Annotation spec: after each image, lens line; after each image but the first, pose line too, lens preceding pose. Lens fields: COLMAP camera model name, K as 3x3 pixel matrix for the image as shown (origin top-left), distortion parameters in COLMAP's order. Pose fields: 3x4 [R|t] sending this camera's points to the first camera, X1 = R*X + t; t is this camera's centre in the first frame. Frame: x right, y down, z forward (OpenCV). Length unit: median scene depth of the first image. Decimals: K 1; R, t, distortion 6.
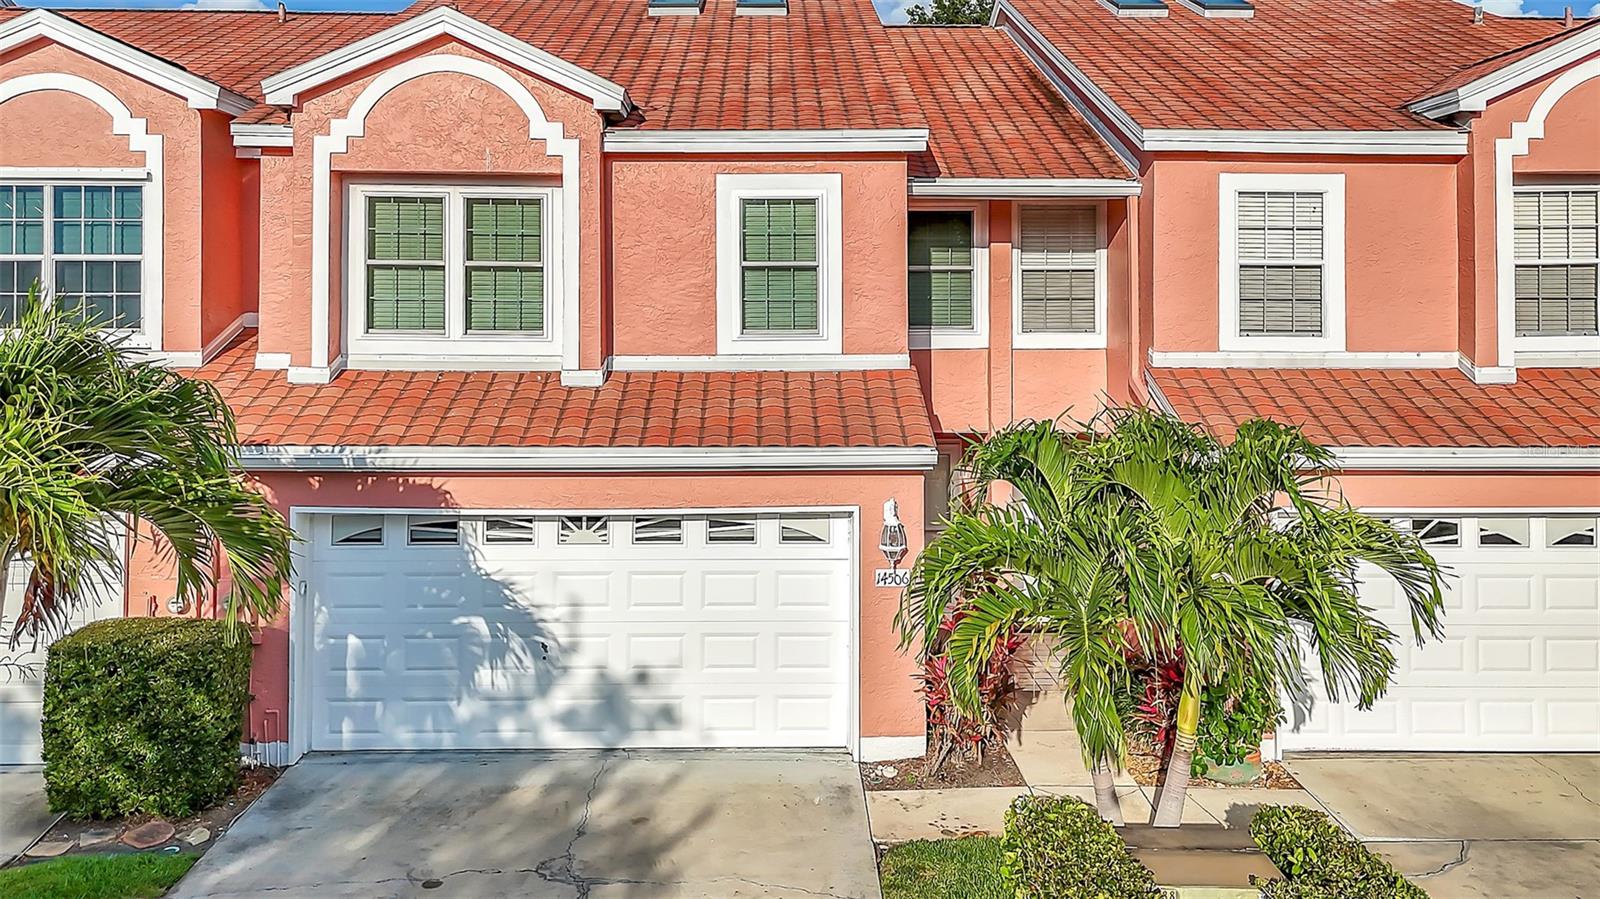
lens RADIAL K [[1206.1, 0, 825.3], [0, 1206.1, 448.5], [0, 0, 1]] dist [0.066546, -0.068405]
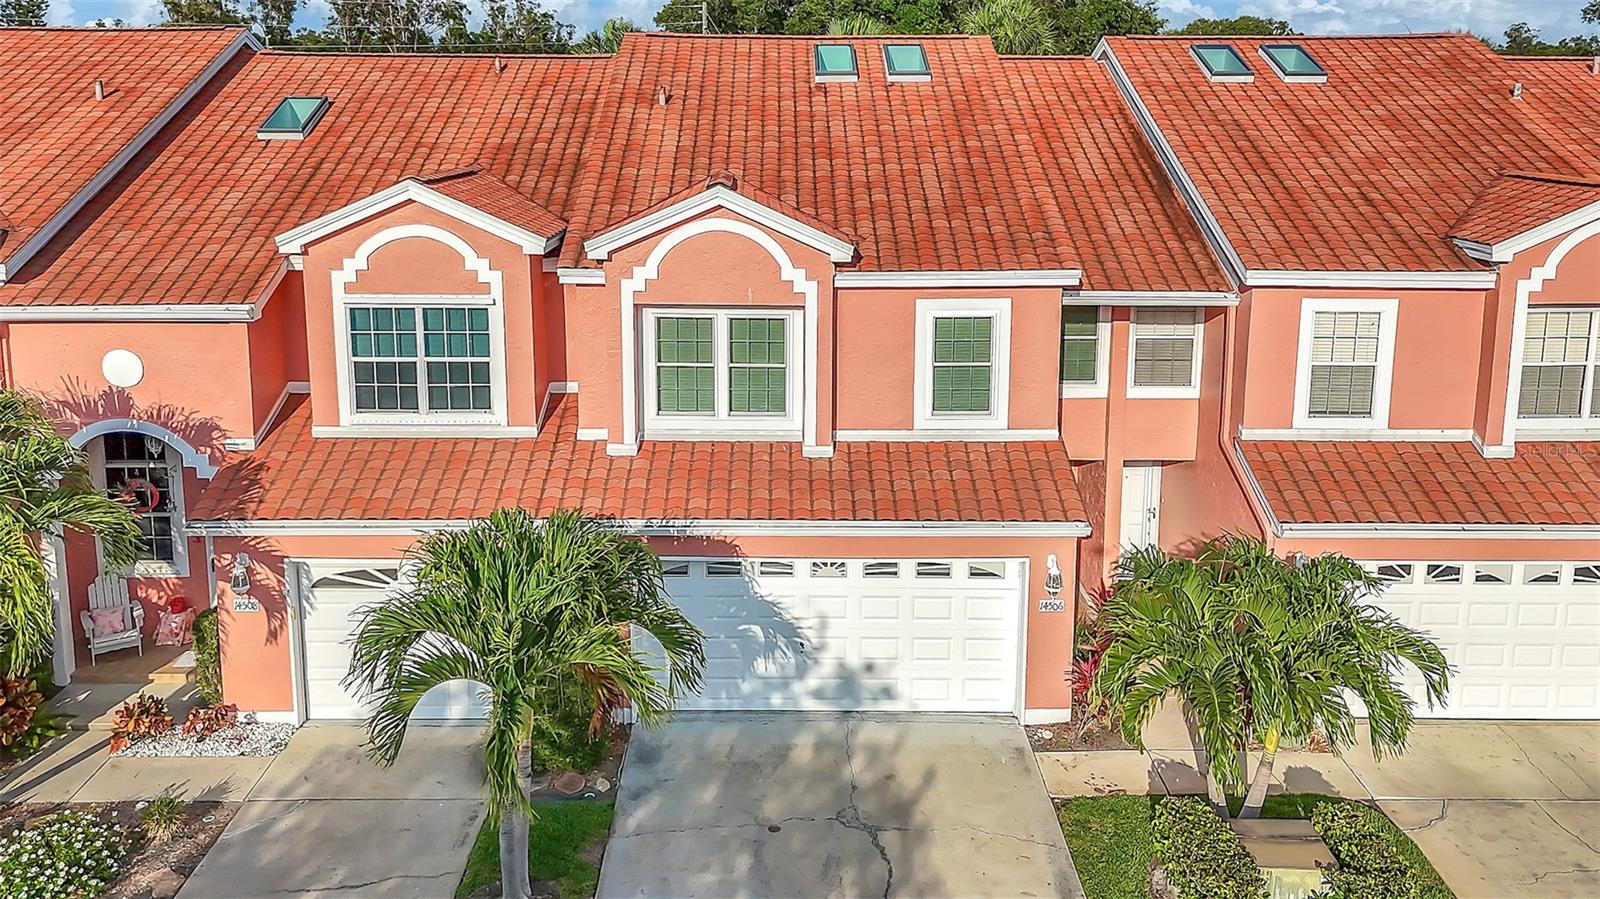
lens RADIAL K [[1157.2, 0, 800.0], [0, 1157.2, 449.5], [0, 0, 1]] dist [0.056810, -0.050643]
pose [[0.999596, -0.007145, -0.027493, -0.190573], [0.012371, 0.980748, 0.194887, -0.324464], [0.025571, -0.195148, 0.980440, -0.294135]]
